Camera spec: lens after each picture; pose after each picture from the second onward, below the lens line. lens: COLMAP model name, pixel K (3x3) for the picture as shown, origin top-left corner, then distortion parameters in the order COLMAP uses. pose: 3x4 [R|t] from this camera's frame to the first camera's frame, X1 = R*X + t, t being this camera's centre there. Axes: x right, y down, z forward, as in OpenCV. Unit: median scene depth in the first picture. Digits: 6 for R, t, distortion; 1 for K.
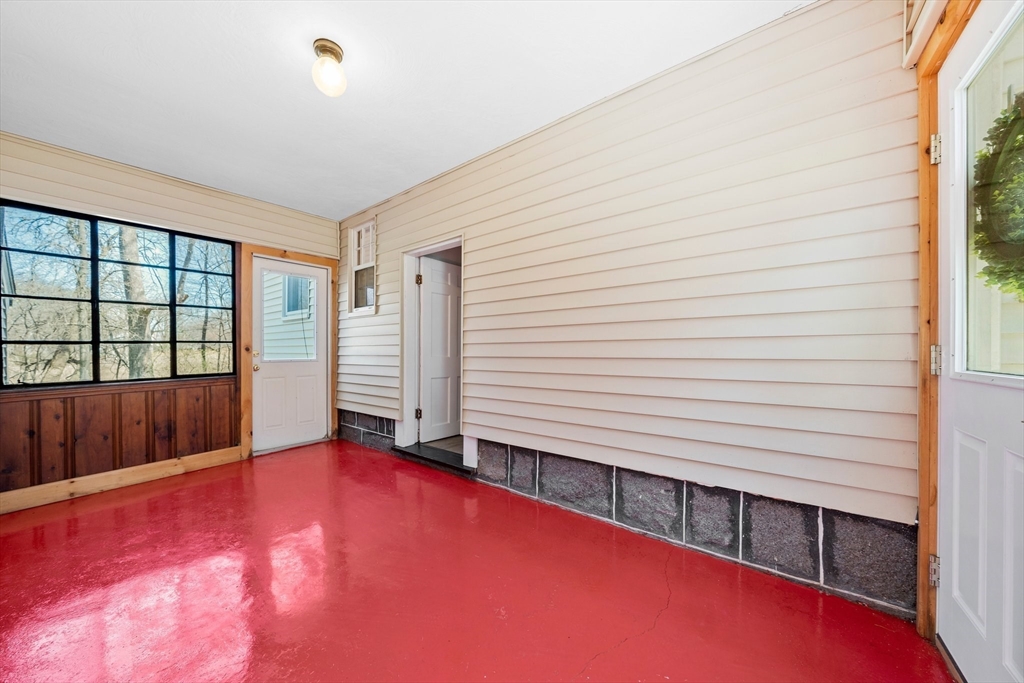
lens RADIAL K [[349.2, 0, 505.6], [0, 349.2, 348.7], [0, 0, 1]] dist [-0.001009, -0.000122]
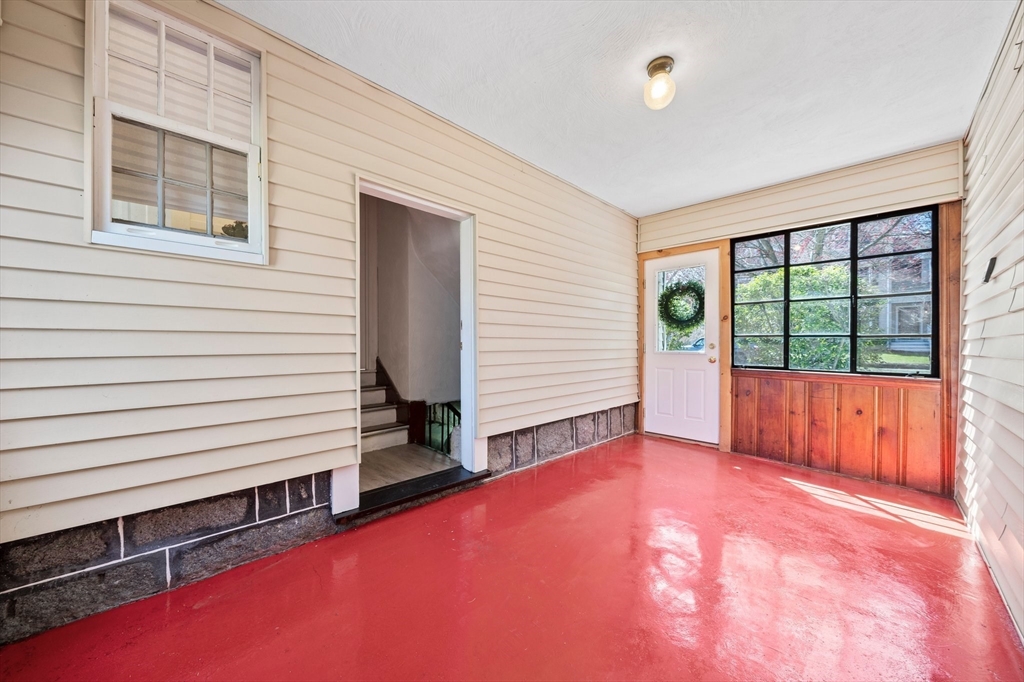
lens RADIAL K [[353.2, 0, 497.4], [0, 353.2, 339.8], [0, 0, 1]] dist [0.000162, -0.000014]
pose [[0.172872, 0.012230, 0.984868, -1.124745], [-0.010047, 0.999893, -0.010653, 0.003756], [-0.984893, -0.008053, 0.172976, 0.887341]]
